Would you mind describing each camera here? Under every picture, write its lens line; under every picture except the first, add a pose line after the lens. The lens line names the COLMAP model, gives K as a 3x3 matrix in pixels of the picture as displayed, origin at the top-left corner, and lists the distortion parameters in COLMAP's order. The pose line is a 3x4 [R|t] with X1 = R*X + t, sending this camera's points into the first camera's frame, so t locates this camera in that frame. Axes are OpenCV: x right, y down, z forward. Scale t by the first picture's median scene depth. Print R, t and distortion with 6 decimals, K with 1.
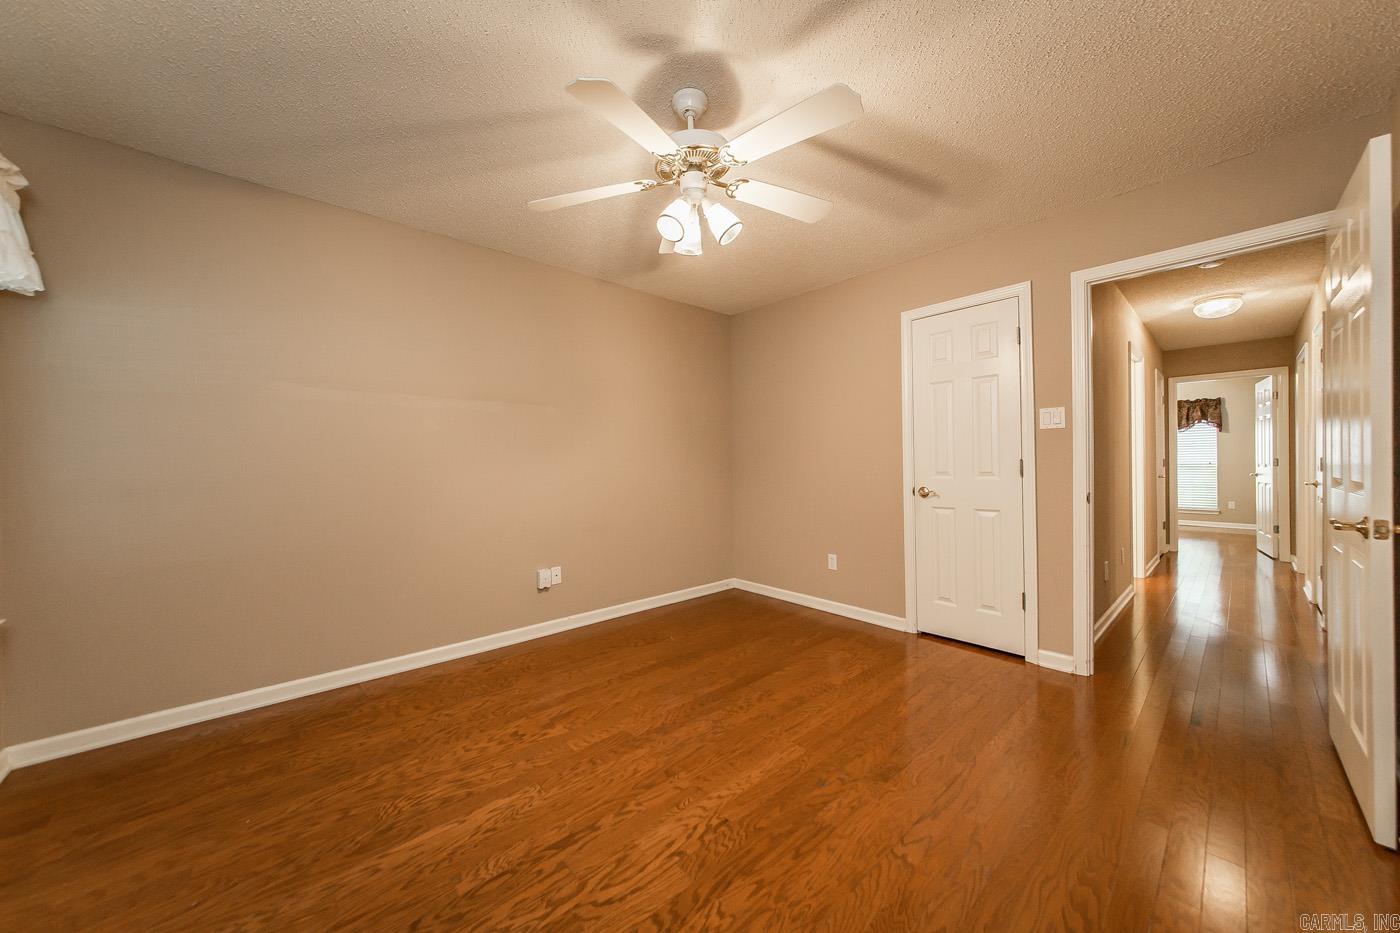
lens RADIAL K [[503.0, 0, 692.2], [0, 503.0, 465.2], [0, 0, 1]] dist [-0.008547, 0.000071]
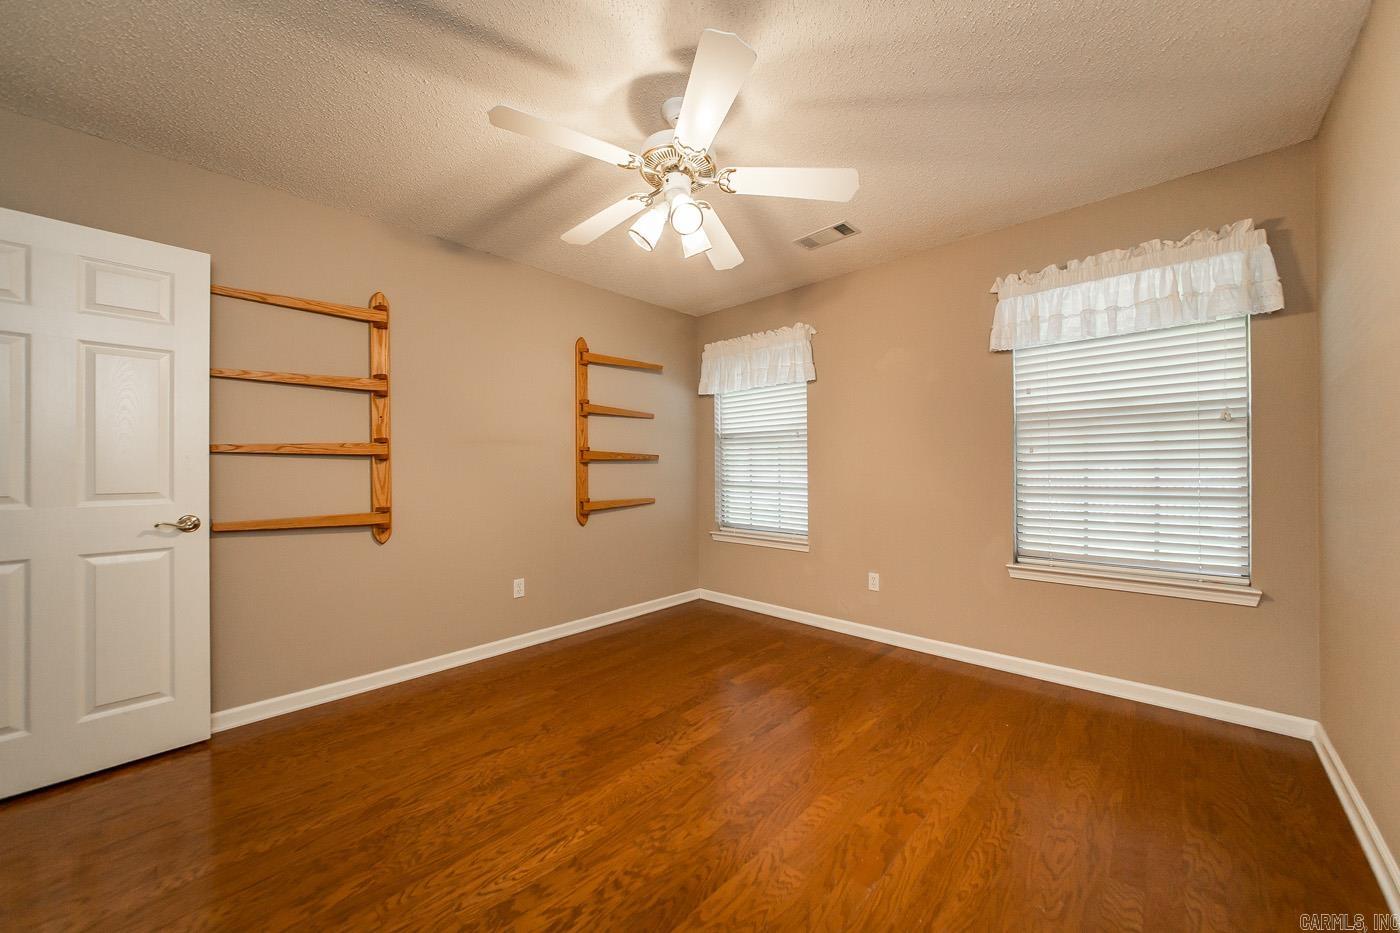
lens RADIAL K [[503.0, 0, 692.2], [0, 503.0, 465.2], [0, 0, 1]] dist [-0.008547, 0.000071]
pose [[-0.996862, 0.016388, -0.077450, 0.058294], [0.016147, 0.999863, 0.003727, -0.017877], [0.077501, 0.002465, -0.996989, 2.018941]]
